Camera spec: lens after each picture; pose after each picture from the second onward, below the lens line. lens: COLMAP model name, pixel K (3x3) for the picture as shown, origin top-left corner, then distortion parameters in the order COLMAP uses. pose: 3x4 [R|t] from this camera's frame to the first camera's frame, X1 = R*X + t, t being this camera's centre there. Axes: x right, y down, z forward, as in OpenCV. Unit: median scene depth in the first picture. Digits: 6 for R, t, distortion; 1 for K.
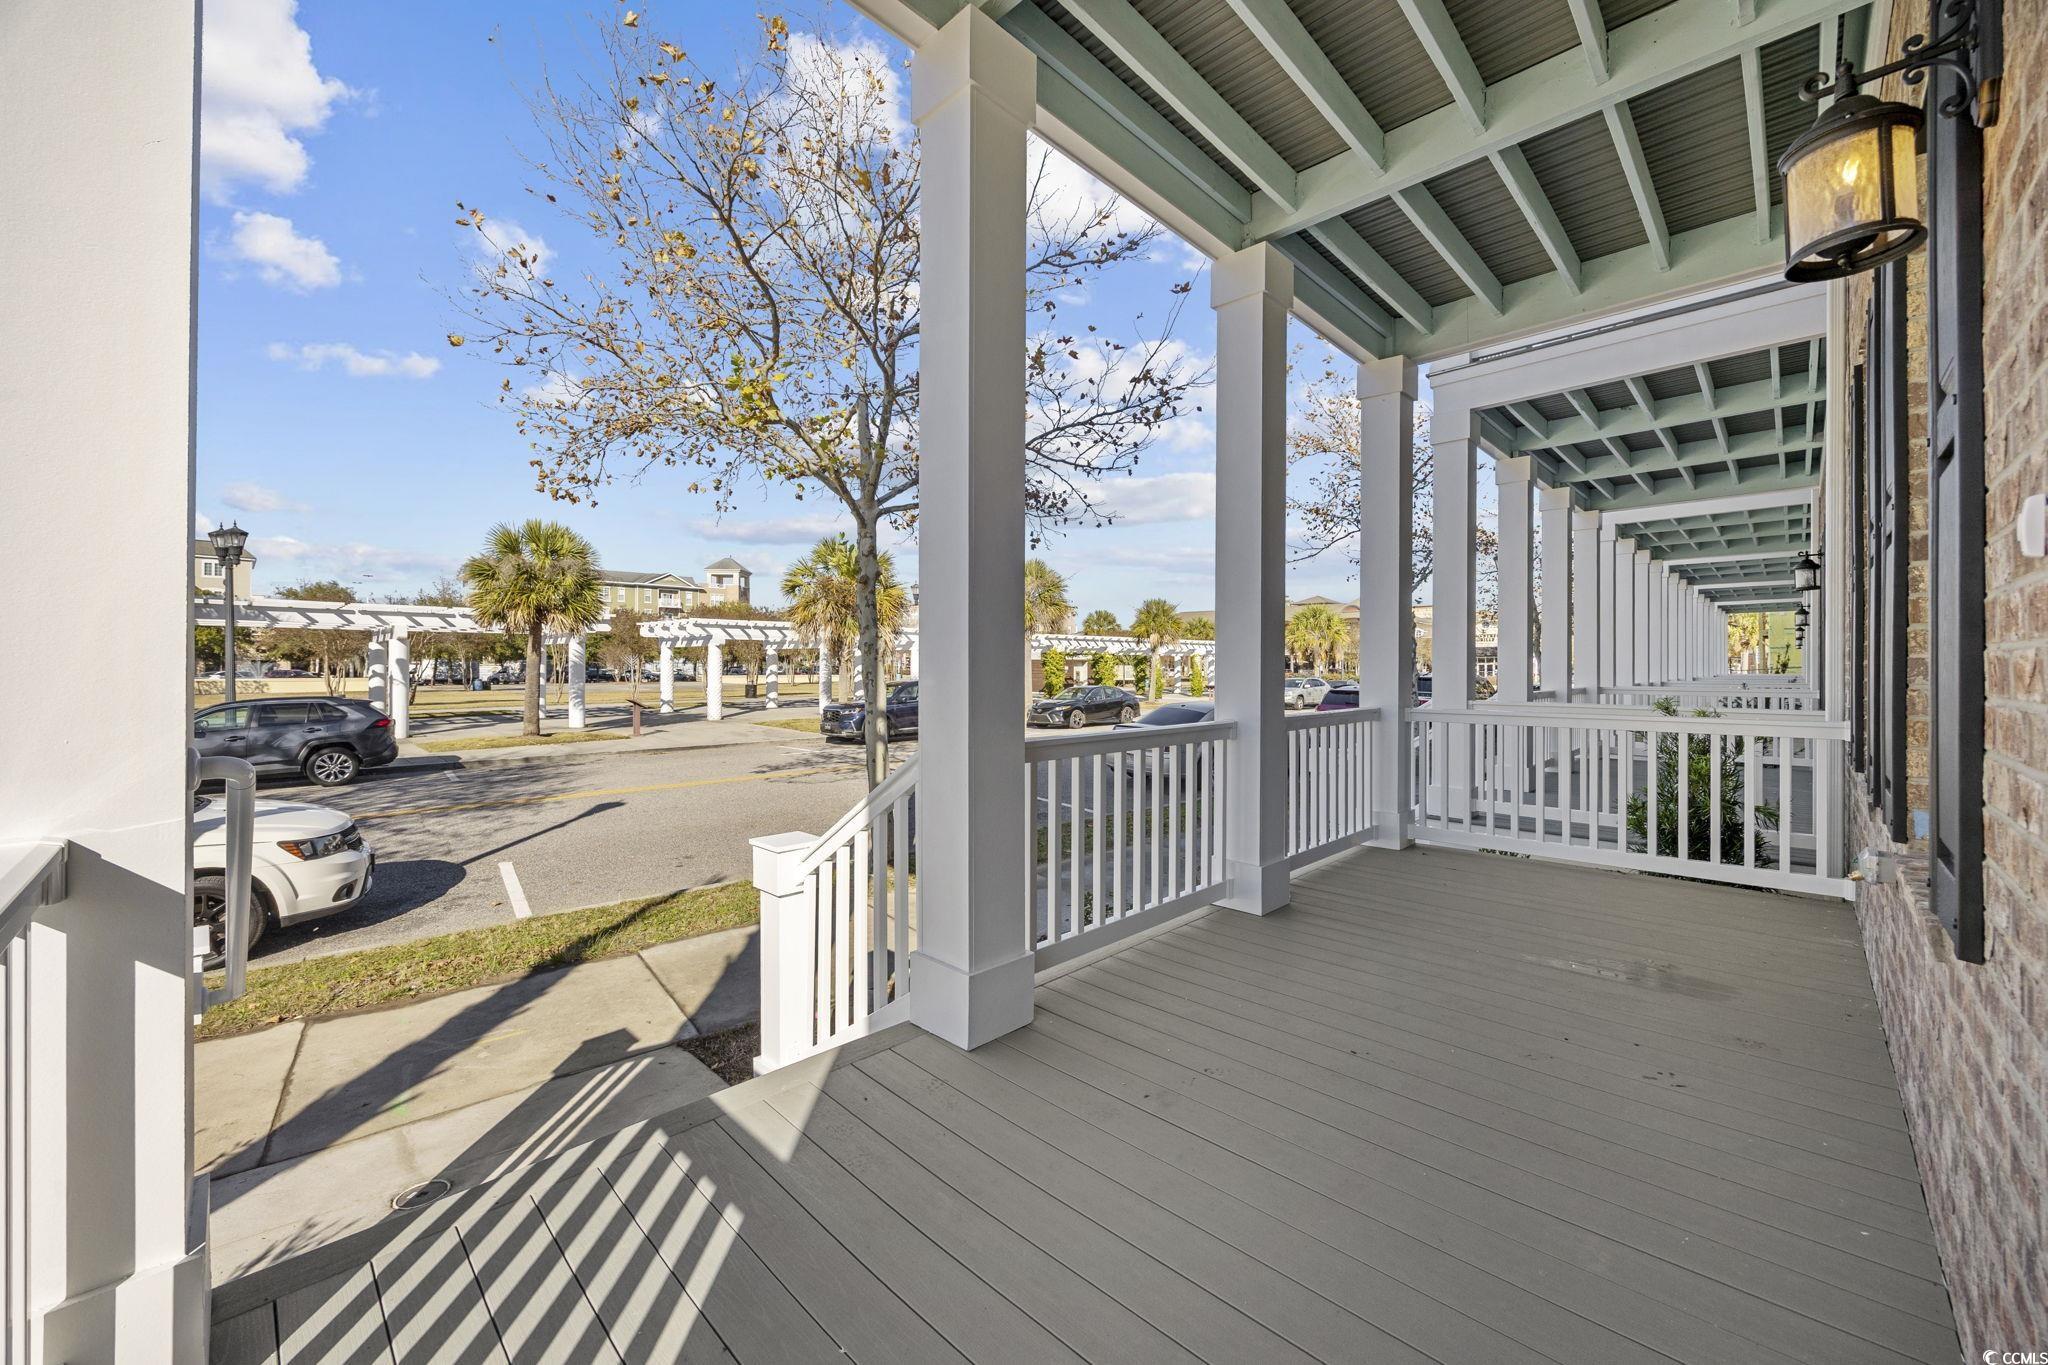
lens RADIAL K [[783.3, 0, 1036.7], [0, 783.3, 666.8], [0, 0, 1]] dist [0.000991, -0.000164]
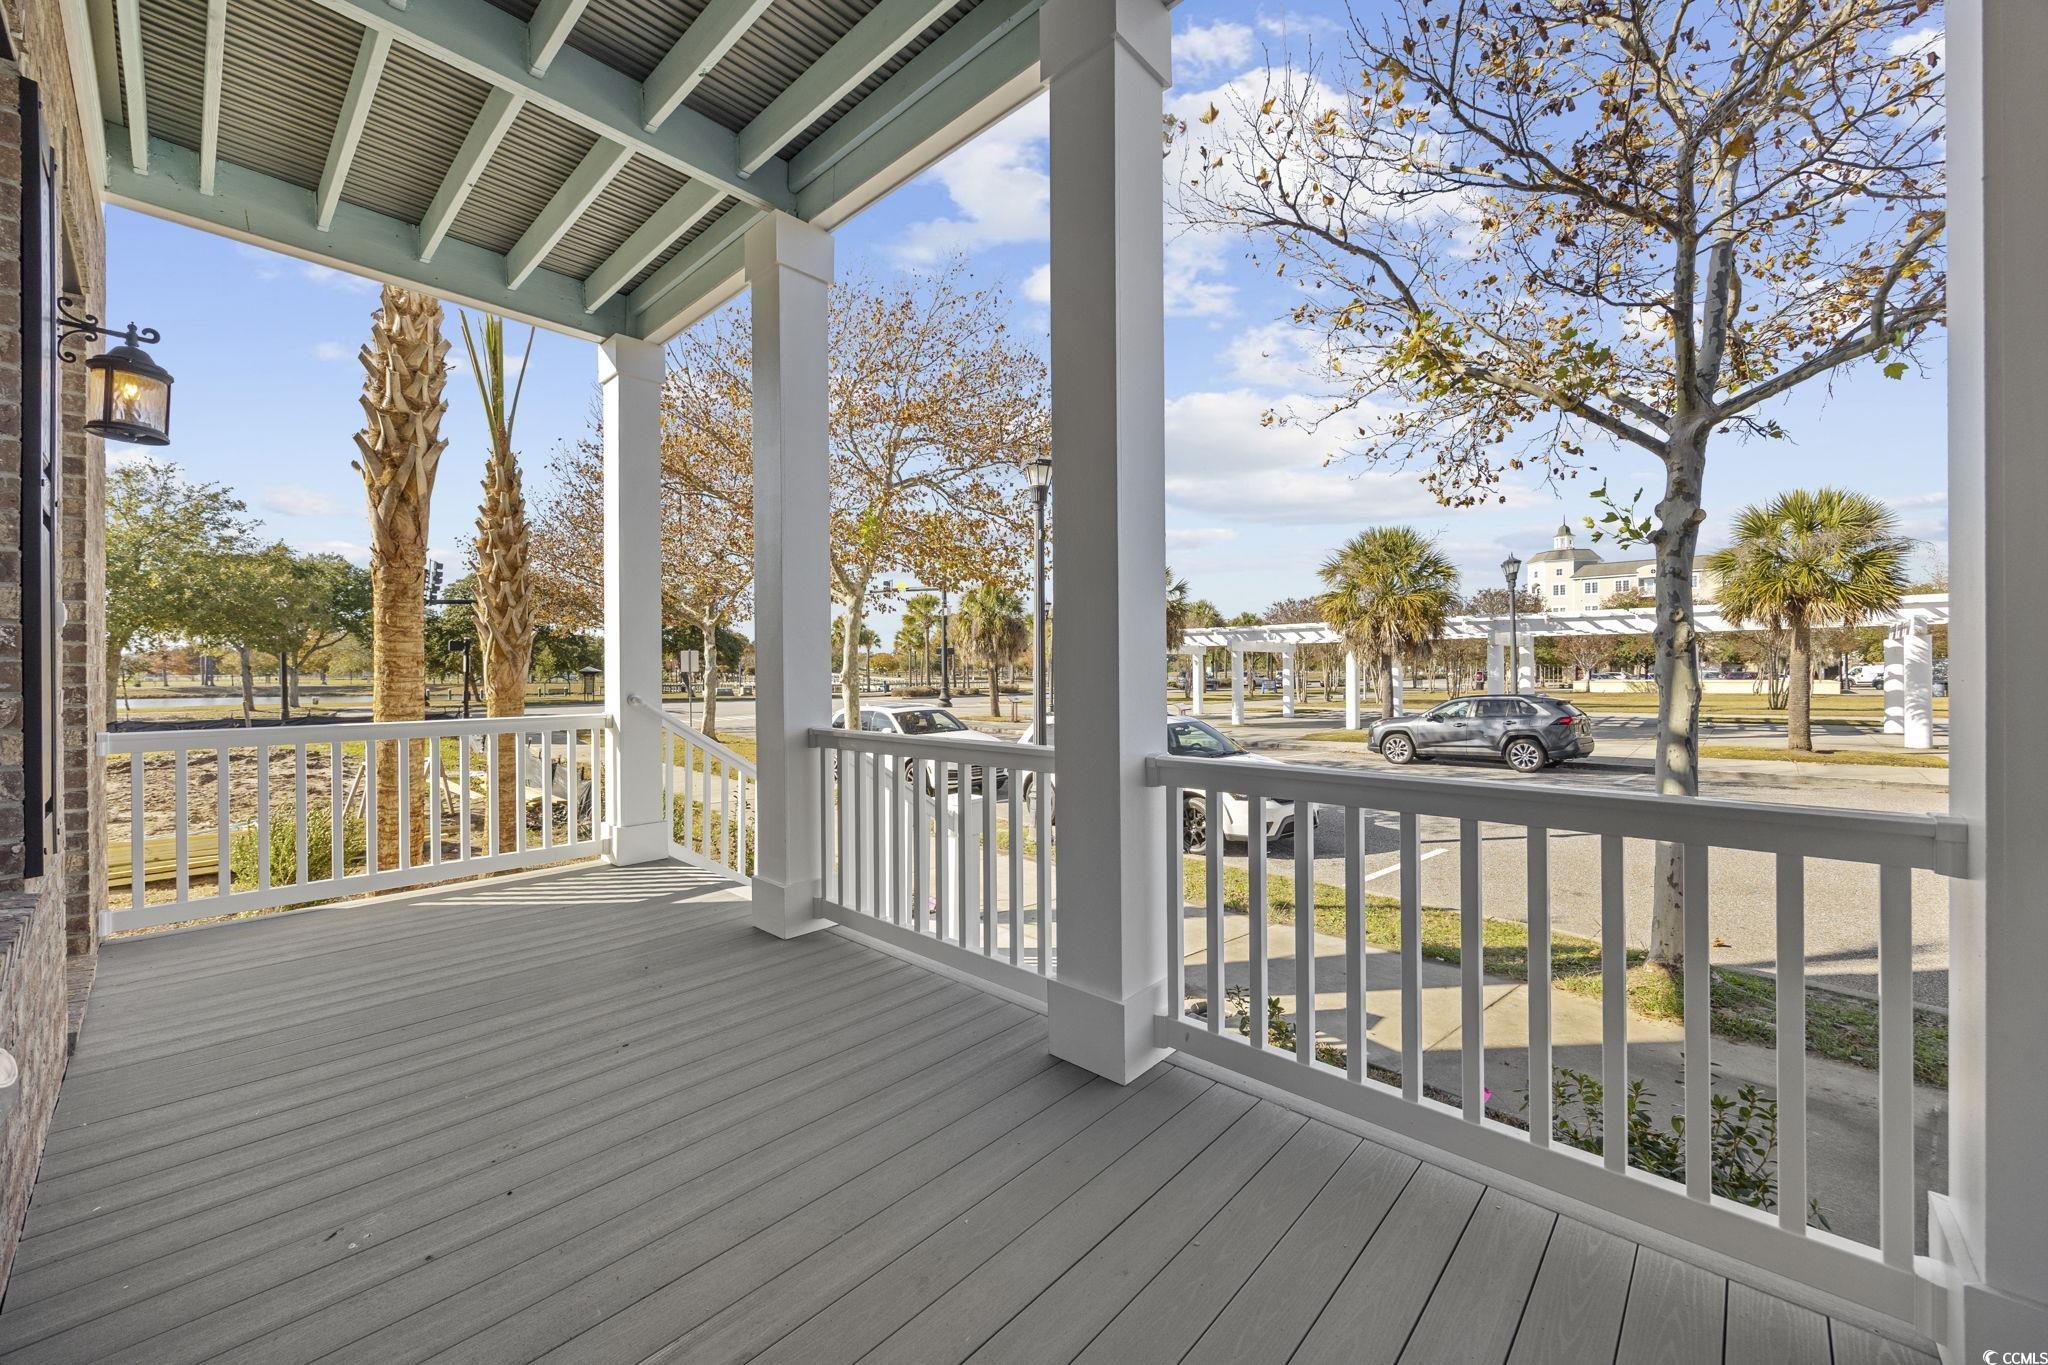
lens RADIAL K [[783.3, 0, 1040.6], [0, 783.3, 680.7], [0, 0, 1]] dist [0.000991, -0.000164]
pose [[0.028574, 0.009805, -0.999544, 0.234596], [0.006518, 0.999929, 0.009996, 0.000546], [0.999570, -0.006801, 0.028508, 0.245493]]
